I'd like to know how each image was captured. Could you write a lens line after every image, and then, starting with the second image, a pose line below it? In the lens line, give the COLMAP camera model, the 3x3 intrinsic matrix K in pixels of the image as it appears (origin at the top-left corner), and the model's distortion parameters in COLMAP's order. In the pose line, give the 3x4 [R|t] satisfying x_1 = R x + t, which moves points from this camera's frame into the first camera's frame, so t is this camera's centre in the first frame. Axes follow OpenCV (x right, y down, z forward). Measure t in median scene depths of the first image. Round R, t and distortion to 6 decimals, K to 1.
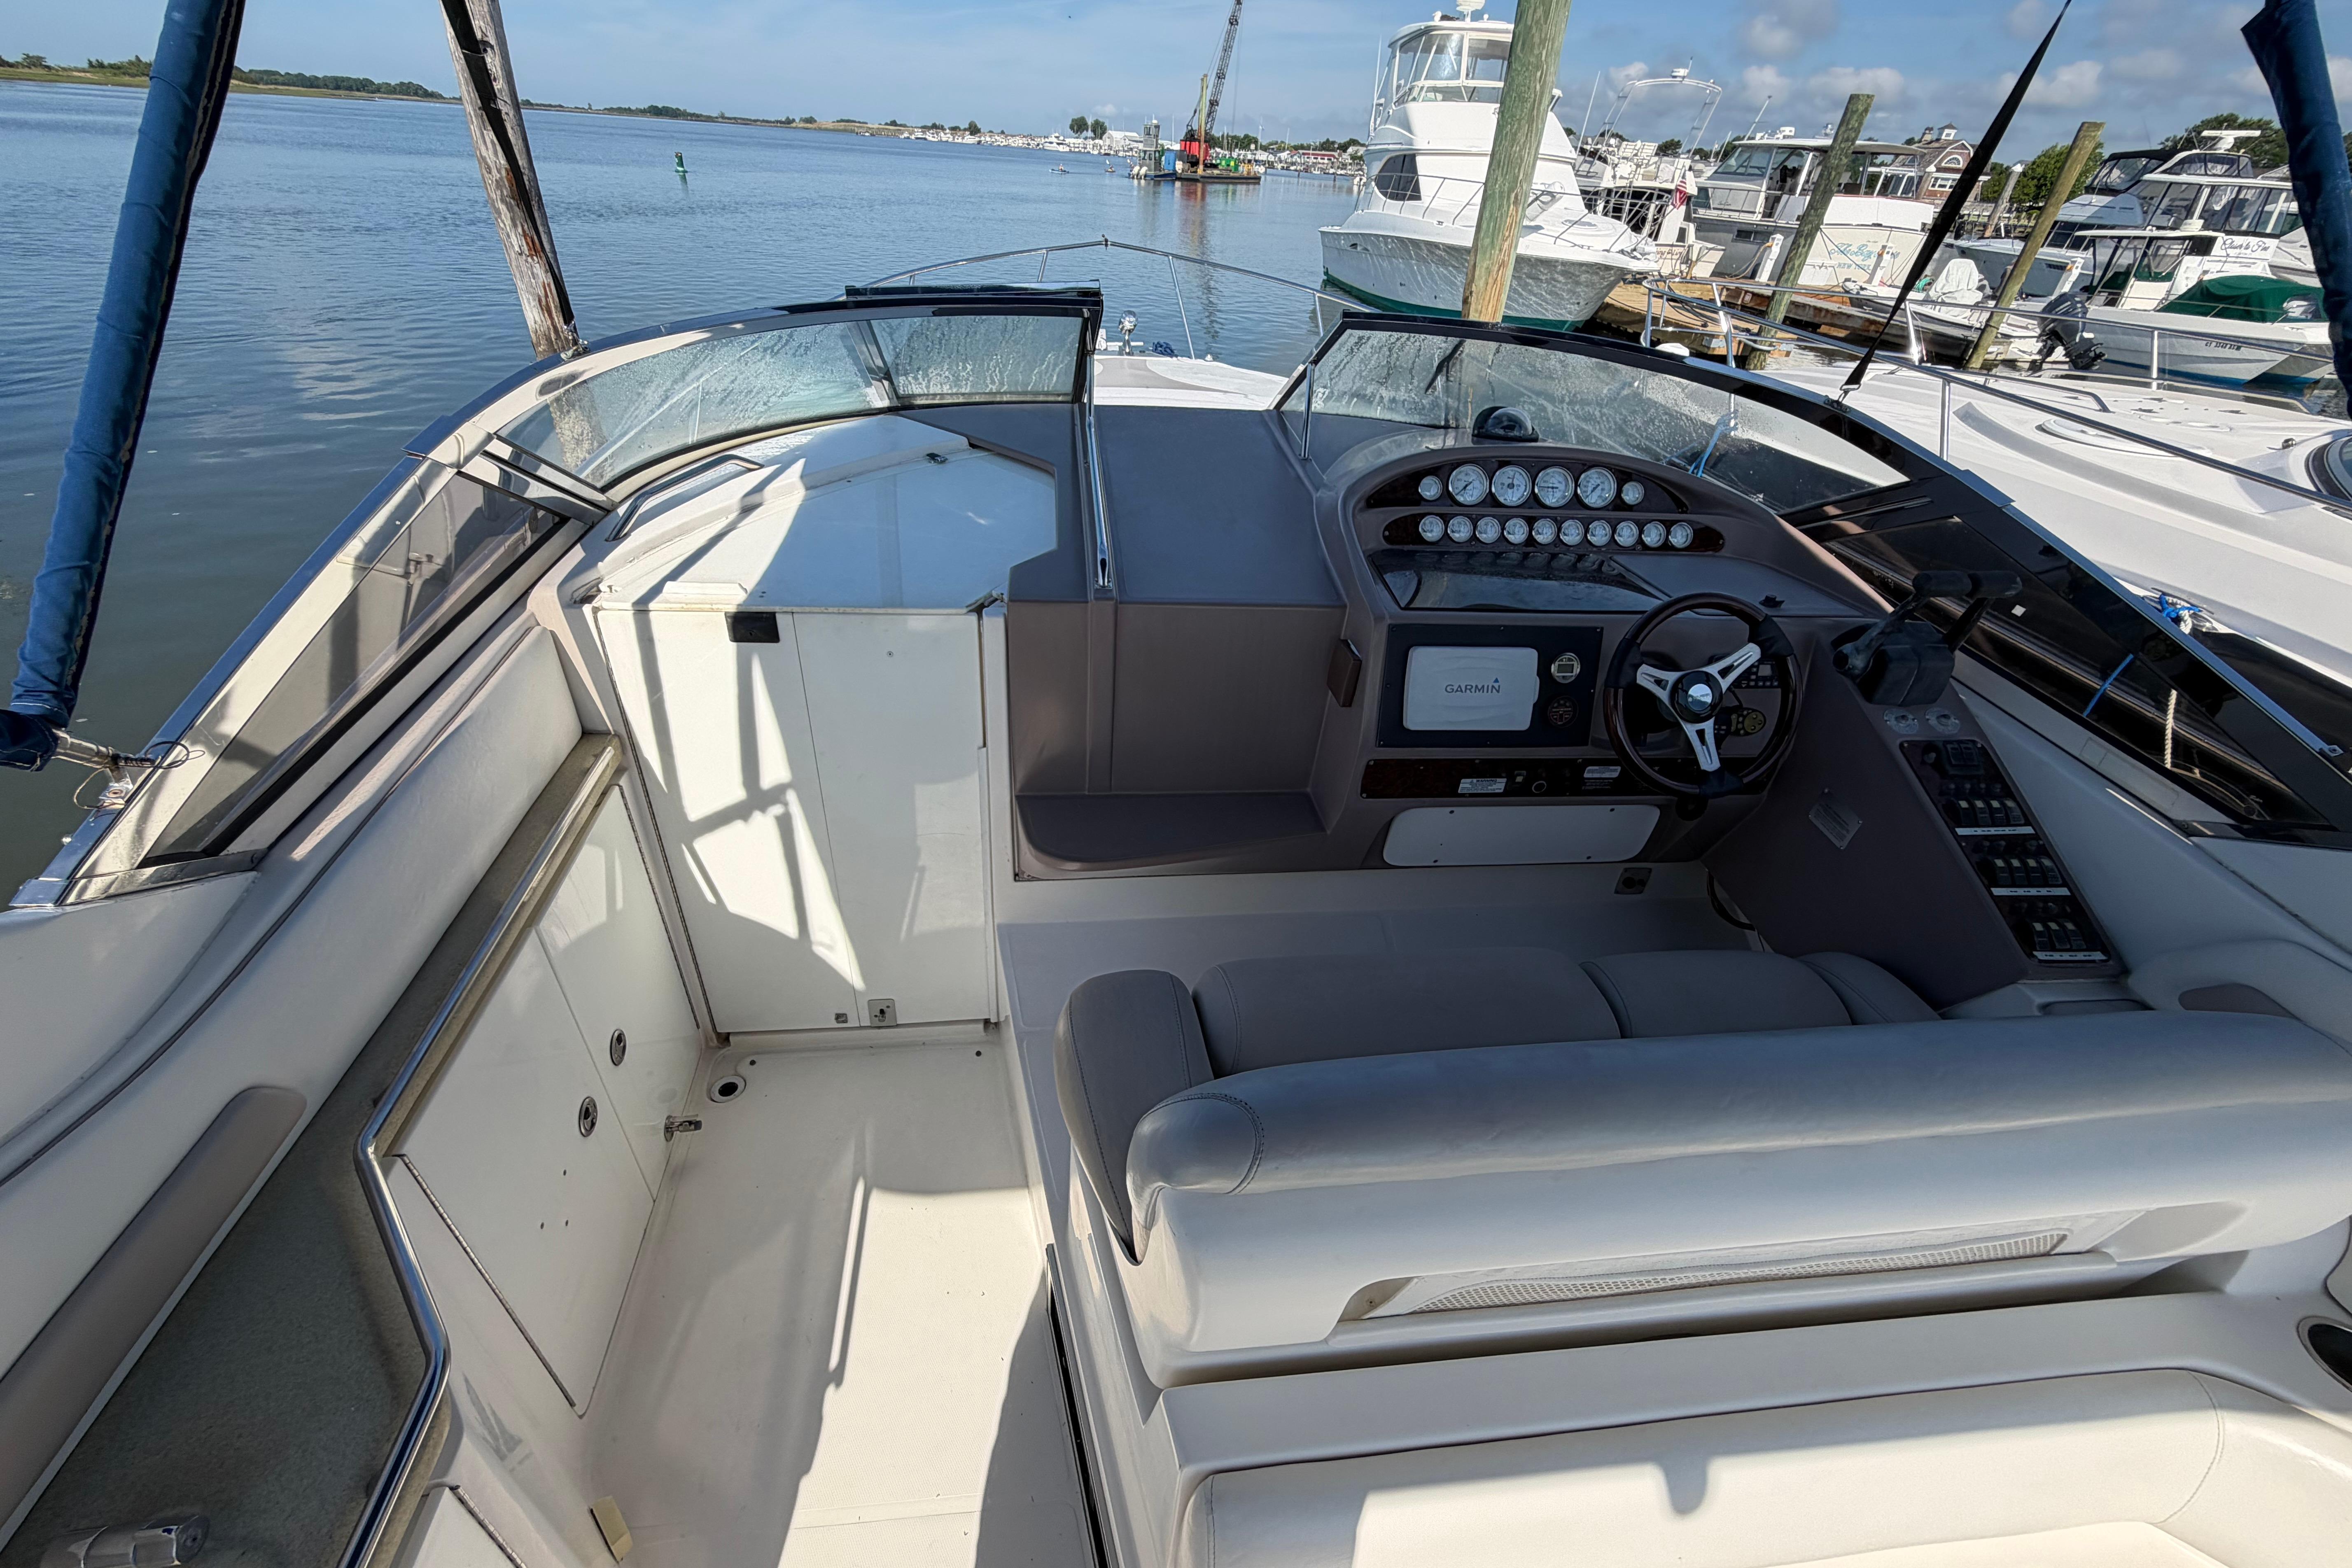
lens RADIAL K [[934.5, 0, 1170.3], [0, 934.5, 786.8], [0, 0, 1]] dist [-0.001081, 0.000169]
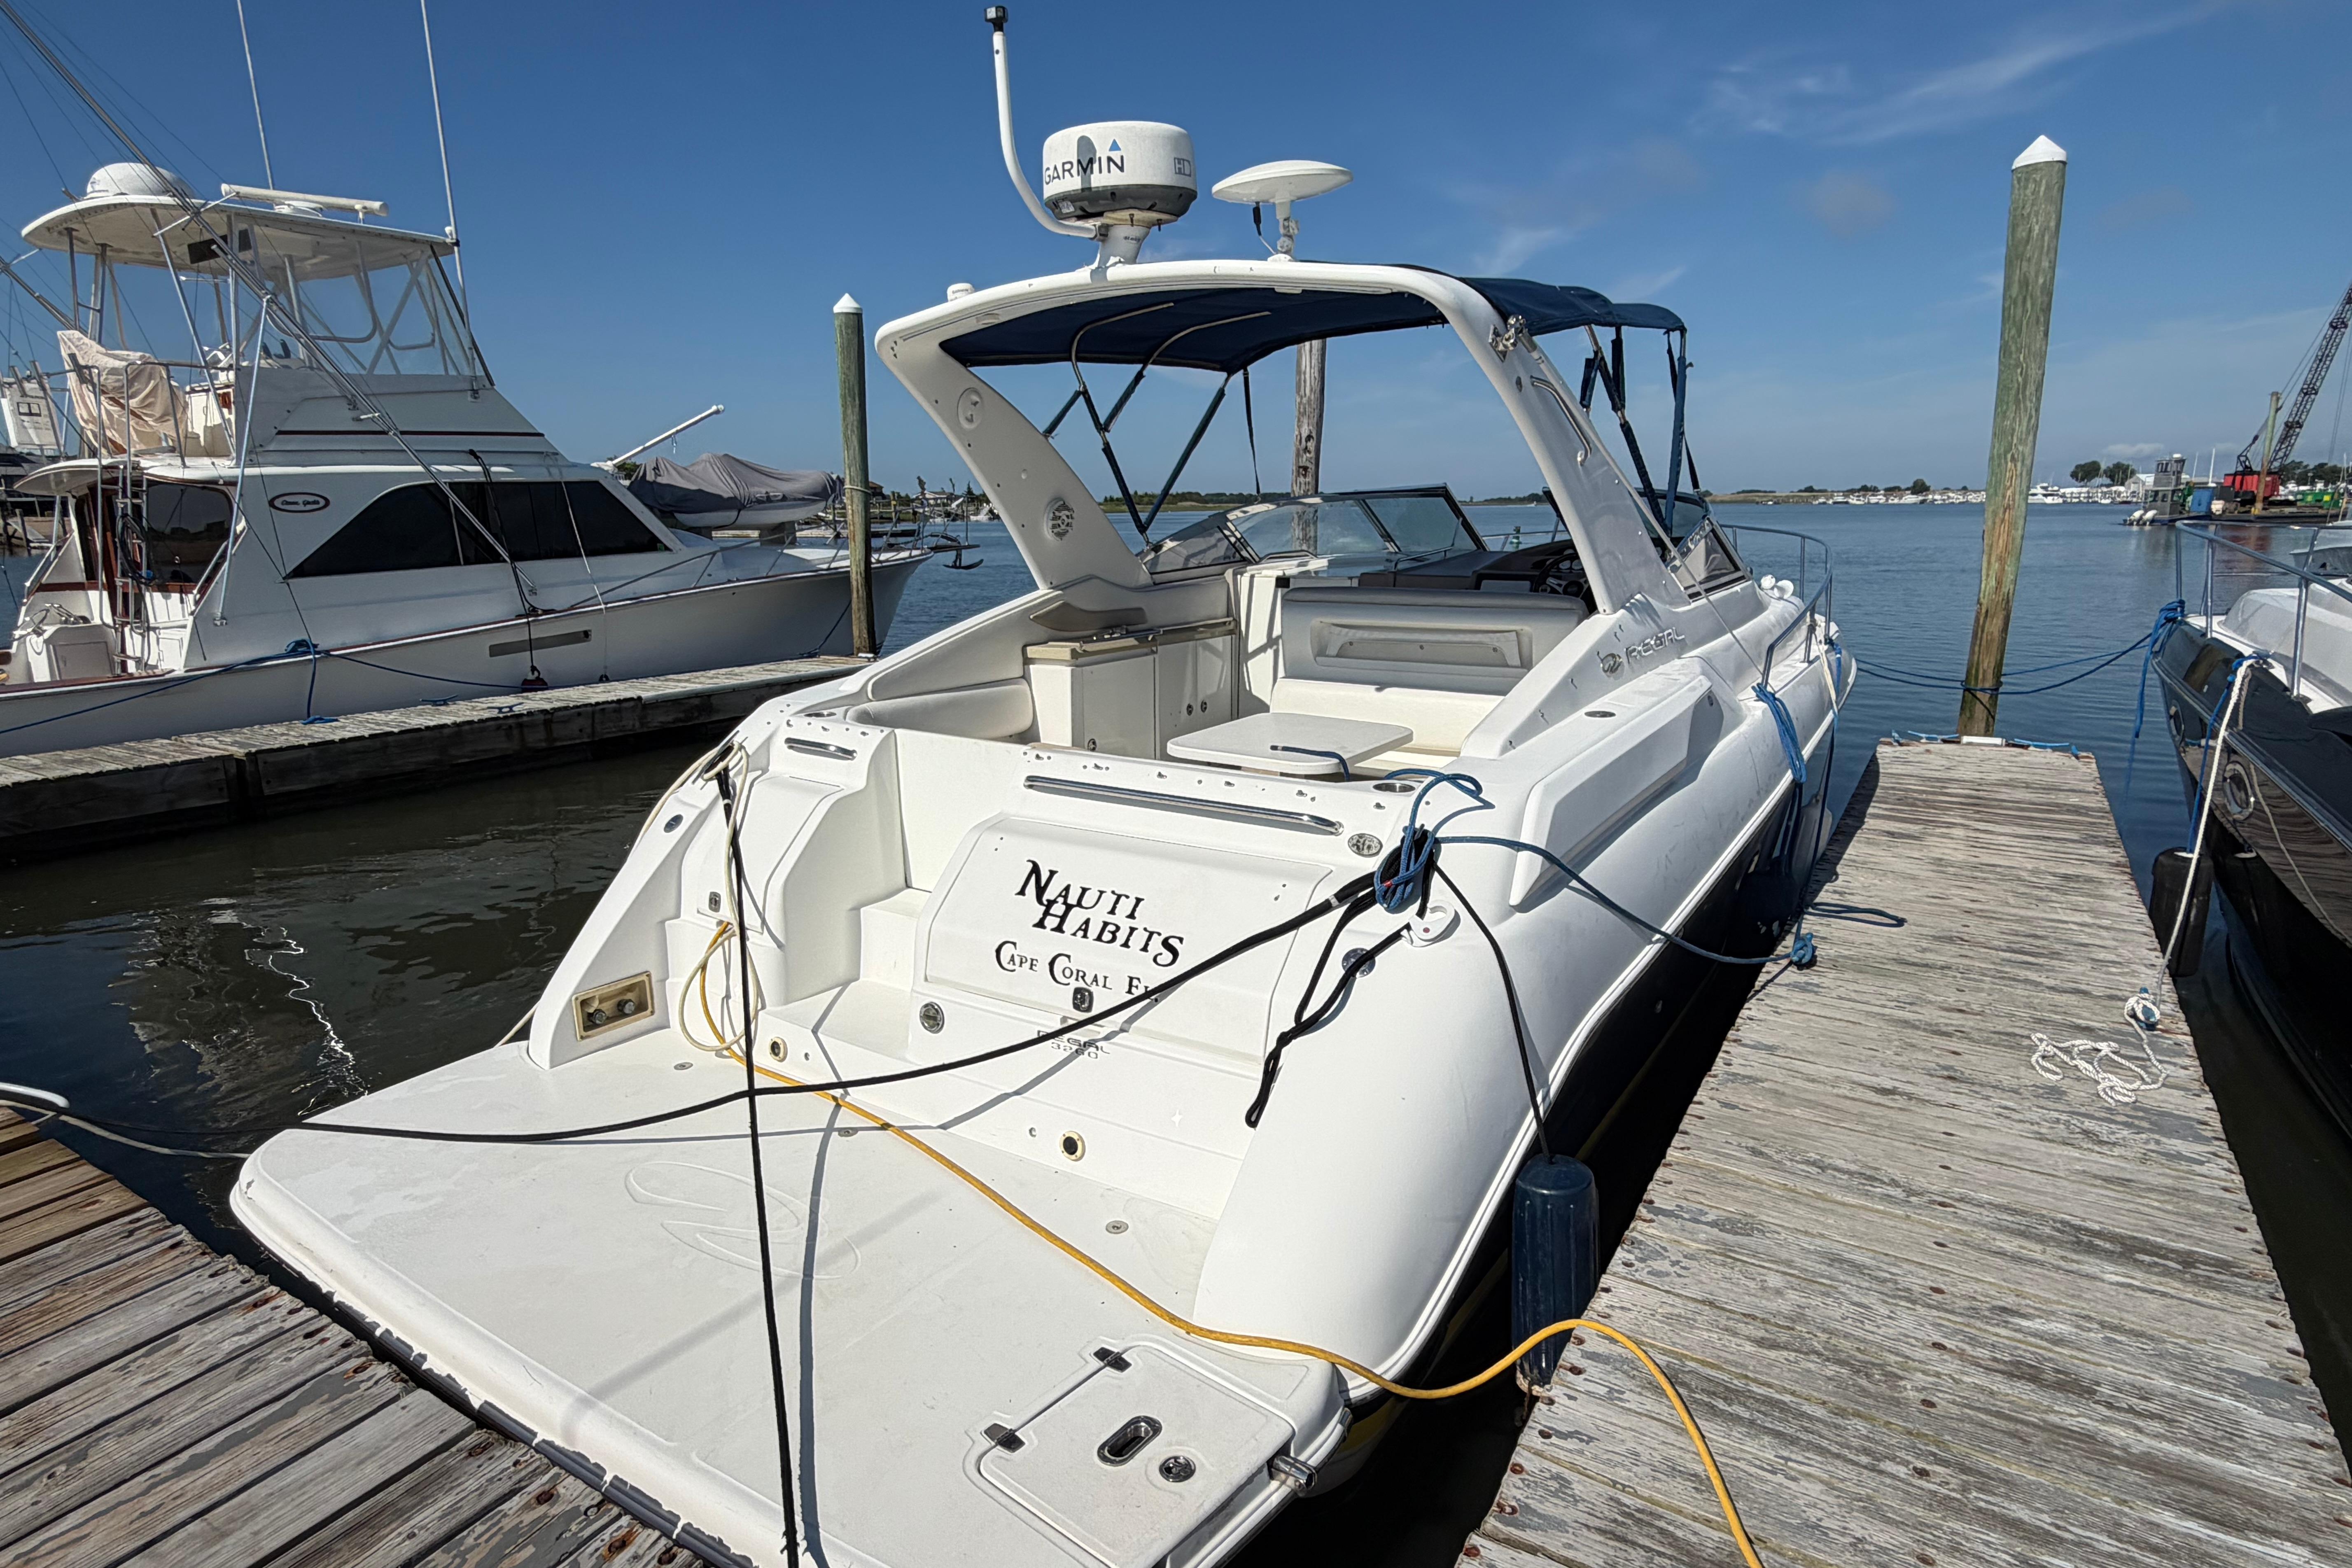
lens RADIAL K [[1283.4, 0, 1173.2], [0, 1283.4, 779.4], [0, 0, 1]] dist [0.001868, 0.001277]
pose [[0.767981, 0.066505, -0.637010, 1.374207], [-0.312206, 0.907297, -0.281673, 1.180205], [0.559225, 0.415198, 0.717550, -1.328382]]
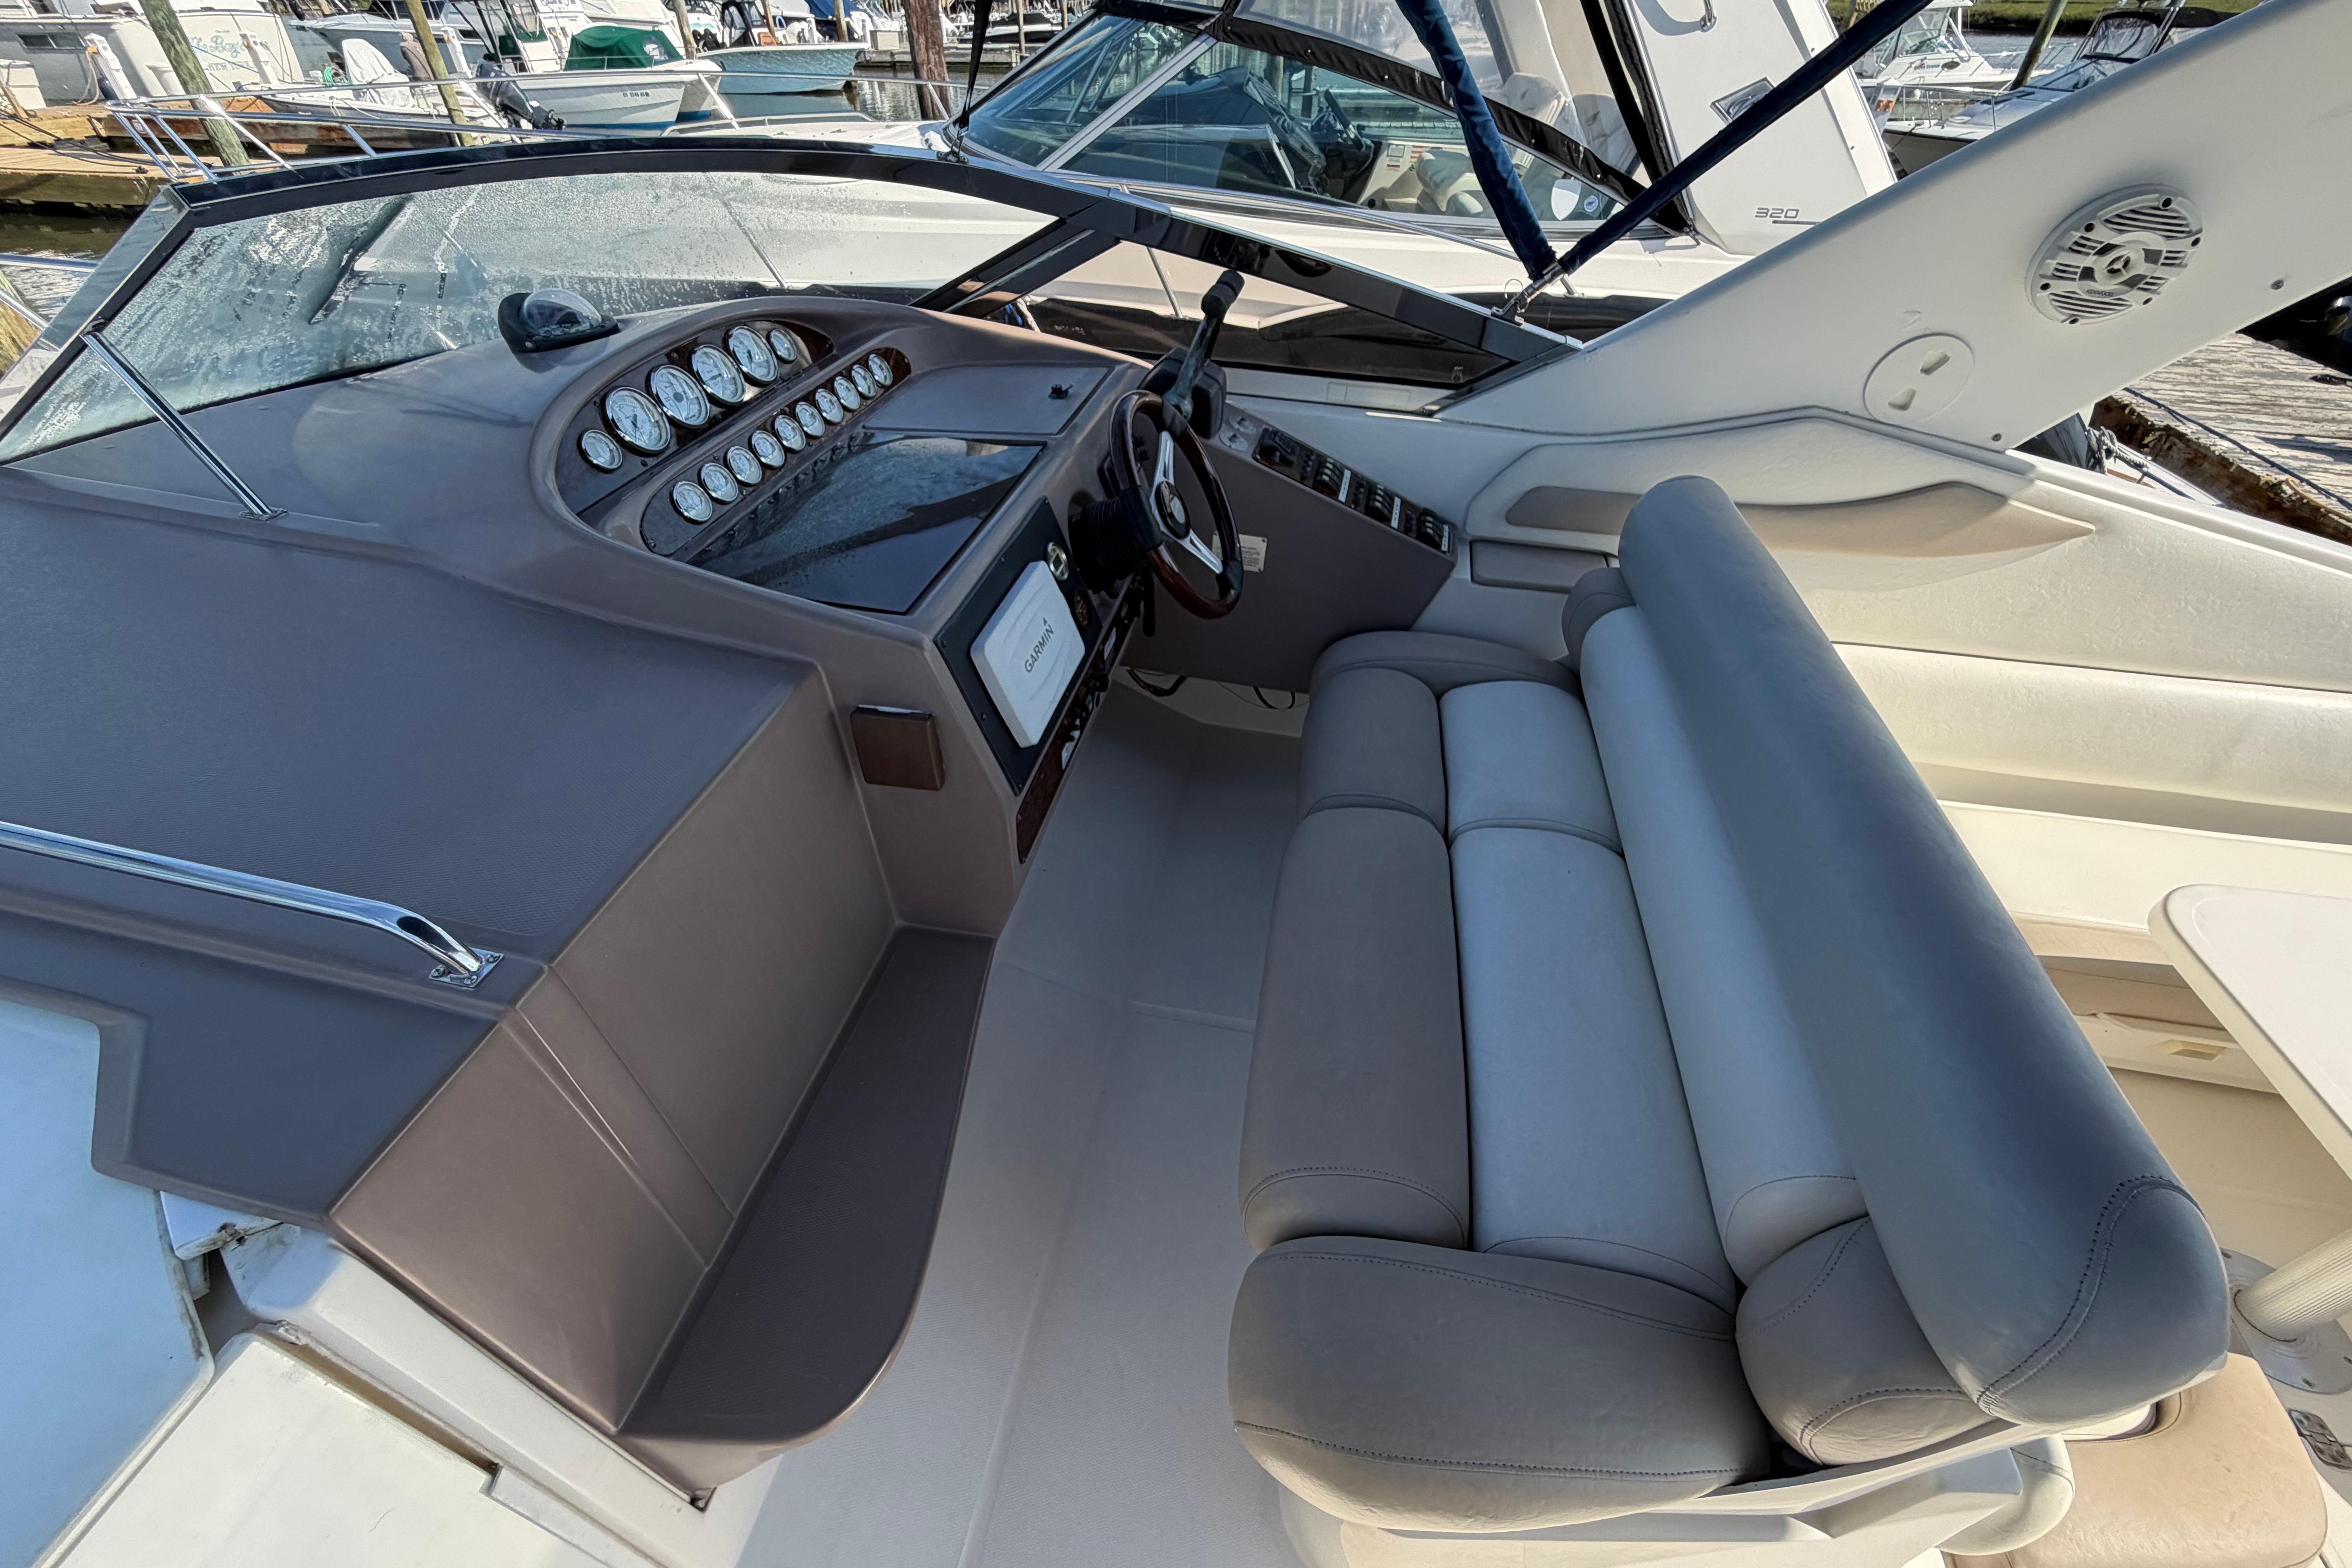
lens RADIAL K [[934.5, 0, 1170.3], [0, 934.5, 786.8], [0, 0, 1]] dist [-0.001081, 0.000169]
pose [[0.301628, -0.661992, 0.686139, -0.152367], [0.547506, 0.709433, 0.443781, -0.211225], [-0.780549, 0.241809, 0.576430, 0.384970]]
